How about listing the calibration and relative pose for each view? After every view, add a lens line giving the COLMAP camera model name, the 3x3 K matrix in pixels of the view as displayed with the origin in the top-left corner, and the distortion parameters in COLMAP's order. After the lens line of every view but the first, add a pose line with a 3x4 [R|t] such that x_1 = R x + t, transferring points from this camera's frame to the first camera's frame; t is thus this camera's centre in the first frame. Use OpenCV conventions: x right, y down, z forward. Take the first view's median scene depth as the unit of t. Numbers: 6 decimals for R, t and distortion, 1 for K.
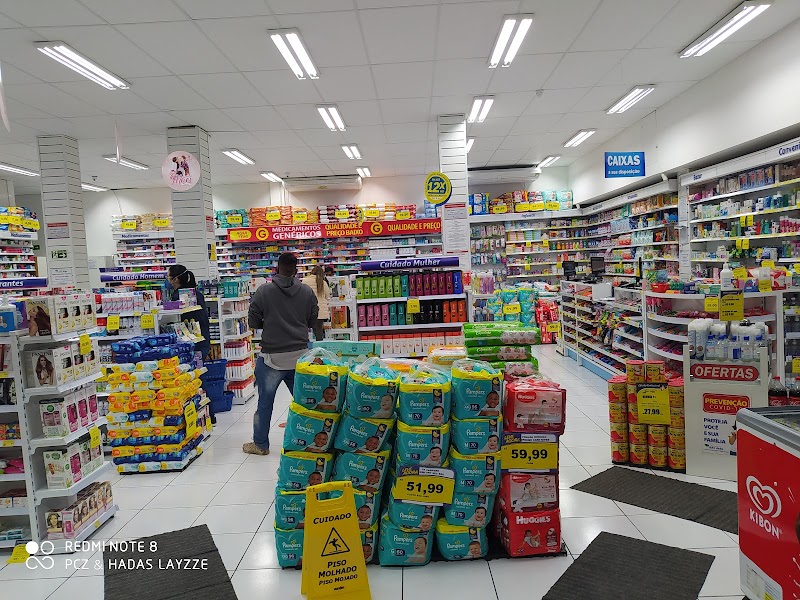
lens RADIAL K [[609.1, 0, 400.0], [0, 609.1, 300.0], [0, 0, 1]] dist [0.101547, -0.115323]
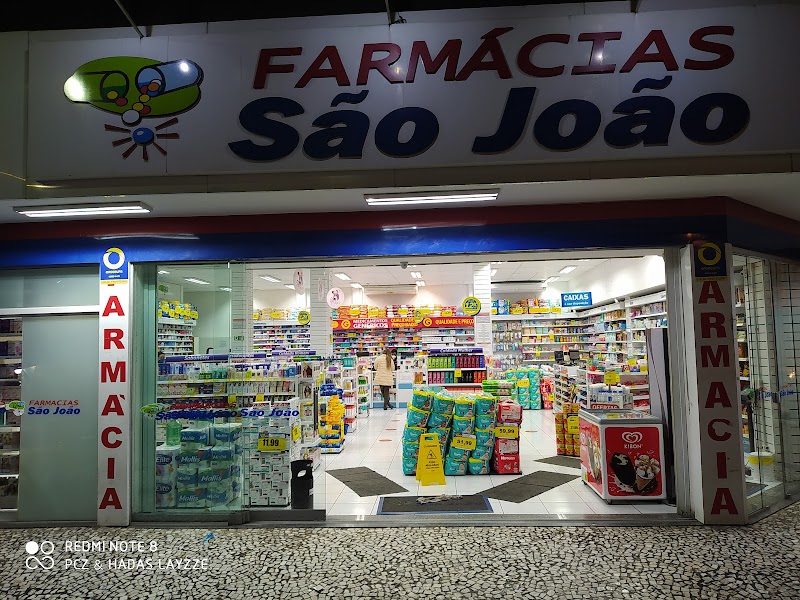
lens RADIAL K [[609.1, 0, 400.0], [0, 609.1, 300.0], [0, 0, 1]] dist [0.101547, -0.115323]
pose [[0.998009, 0.025117, -0.057847, -0.033516], [-0.032528, 0.990852, -0.130971, 0.023881], [0.054028, 0.132592, 0.989697, -0.573646]]
